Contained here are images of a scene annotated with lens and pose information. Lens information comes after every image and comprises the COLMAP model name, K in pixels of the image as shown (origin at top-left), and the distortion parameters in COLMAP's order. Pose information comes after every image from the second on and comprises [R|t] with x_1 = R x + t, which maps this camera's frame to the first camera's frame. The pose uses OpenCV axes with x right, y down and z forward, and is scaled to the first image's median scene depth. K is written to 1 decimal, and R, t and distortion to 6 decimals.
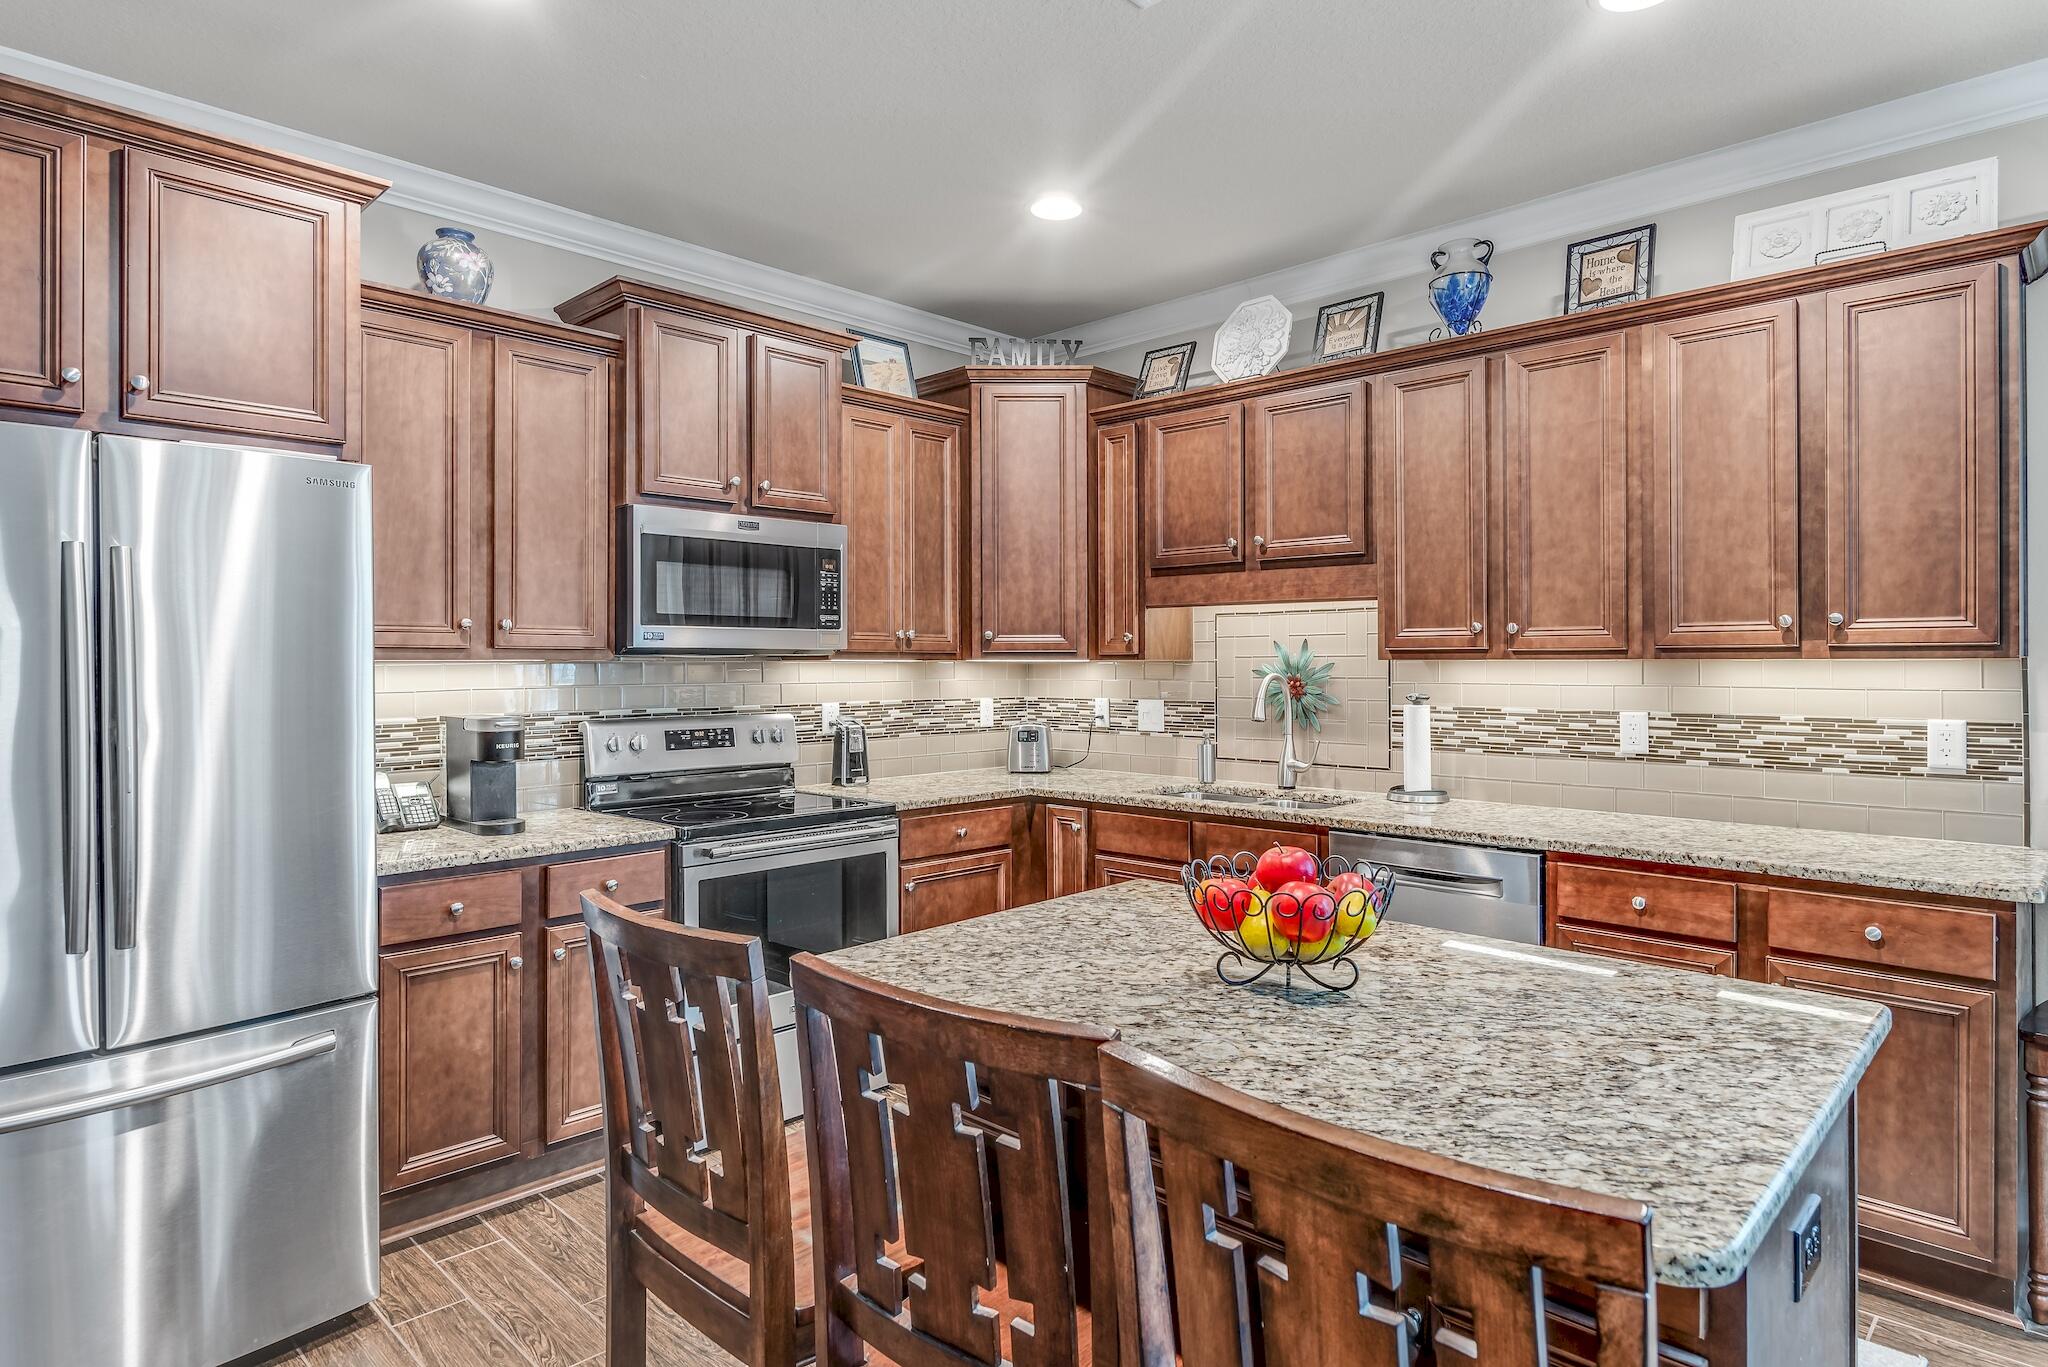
lens RADIAL K [[1136.5, 0, 1022.2], [0, 1136.5, 661.5], [0, 0, 1]] dist [0.003179, -0.000405]
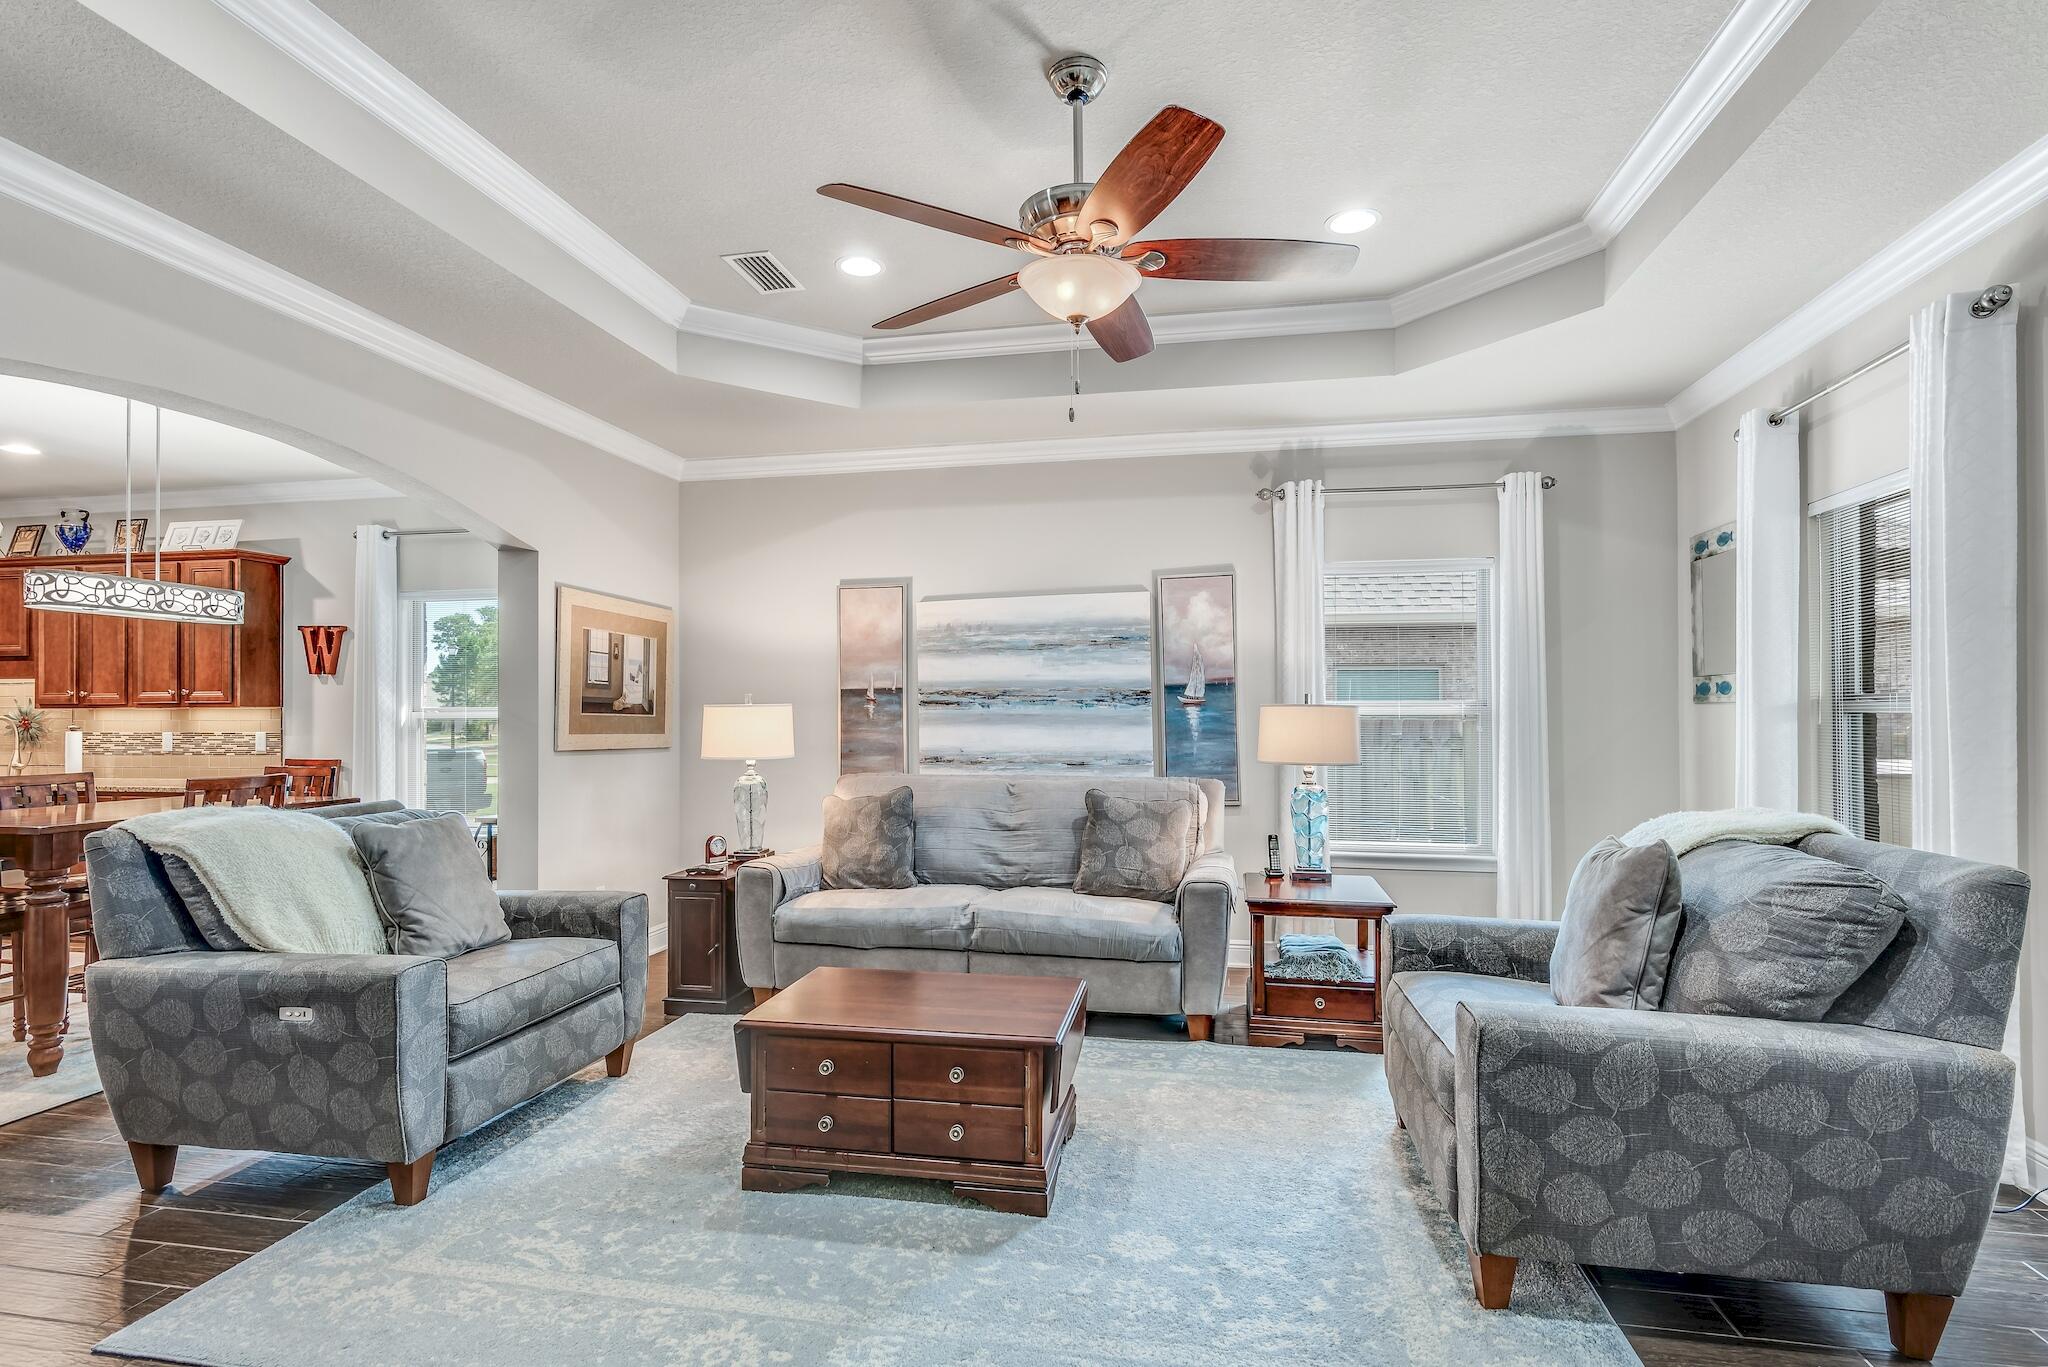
lens RADIAL K [[1002.6, 0, 1031.8], [0, 1002.6, 705.1], [0, 0, 1]] dist [0.004102, -0.001388]
pose [[0.832219, 0.012542, 0.554306, 0.840105], [-0.001041, 0.999778, -0.021059, 0.029931], [-0.554447, 0.016949, 0.832047, -1.527066]]
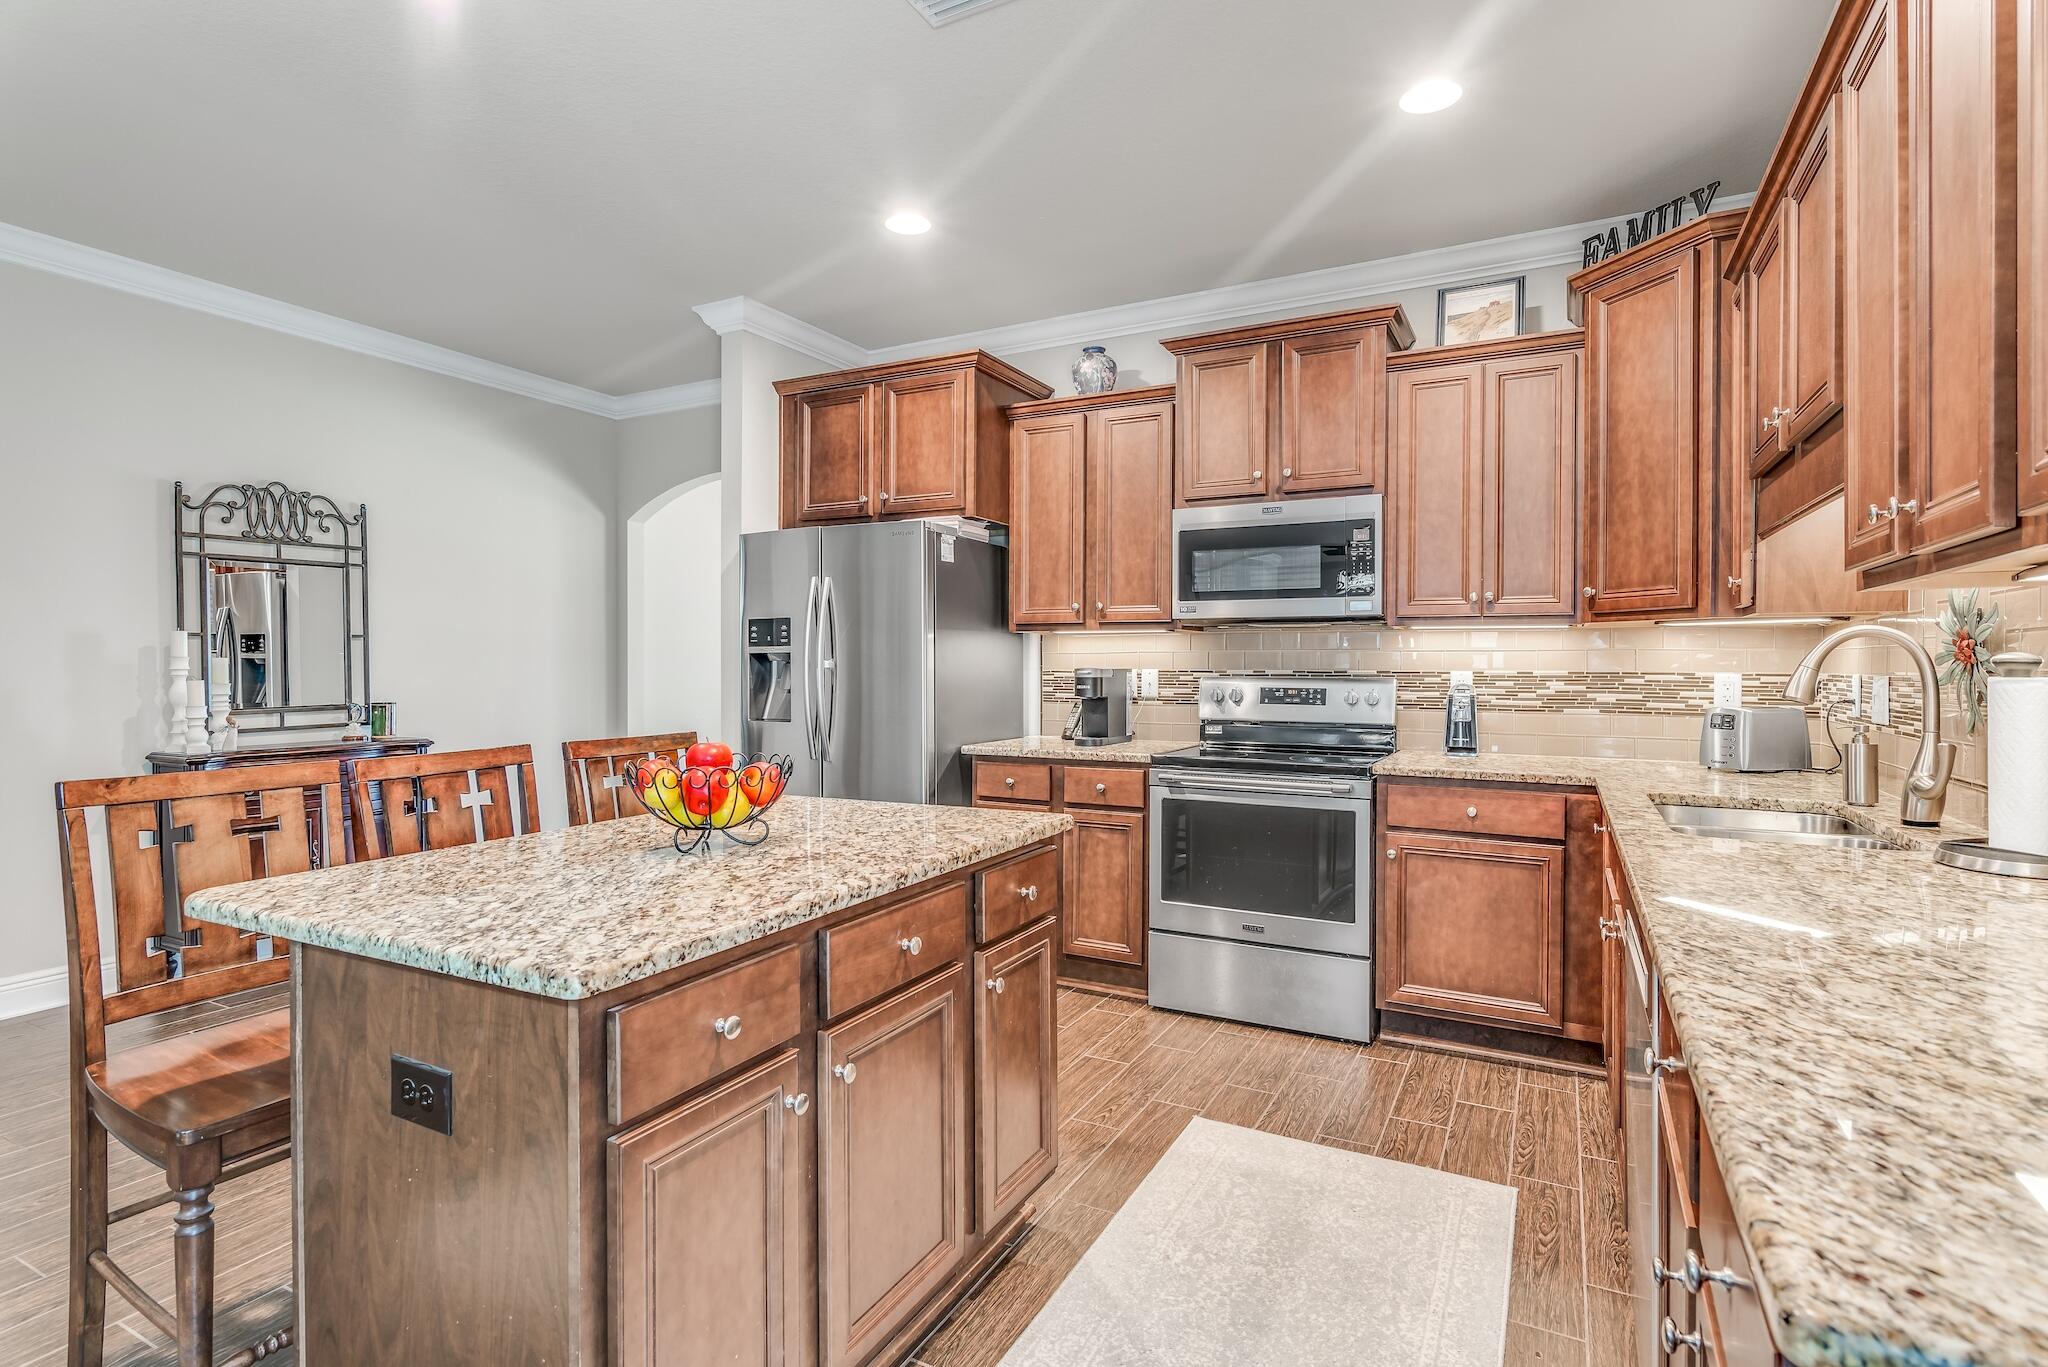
lens RADIAL K [[1002.6, 0, 1033.4], [0, 1002.6, 670.6], [0, 0, 1]] dist [0.004102, -0.001388]
pose [[0.287906, 0.010853, -0.957597, 0.700544], [-0.001622, 0.999940, 0.010845, 0.034075], [0.957657, -0.001569, 0.287906, 0.495897]]
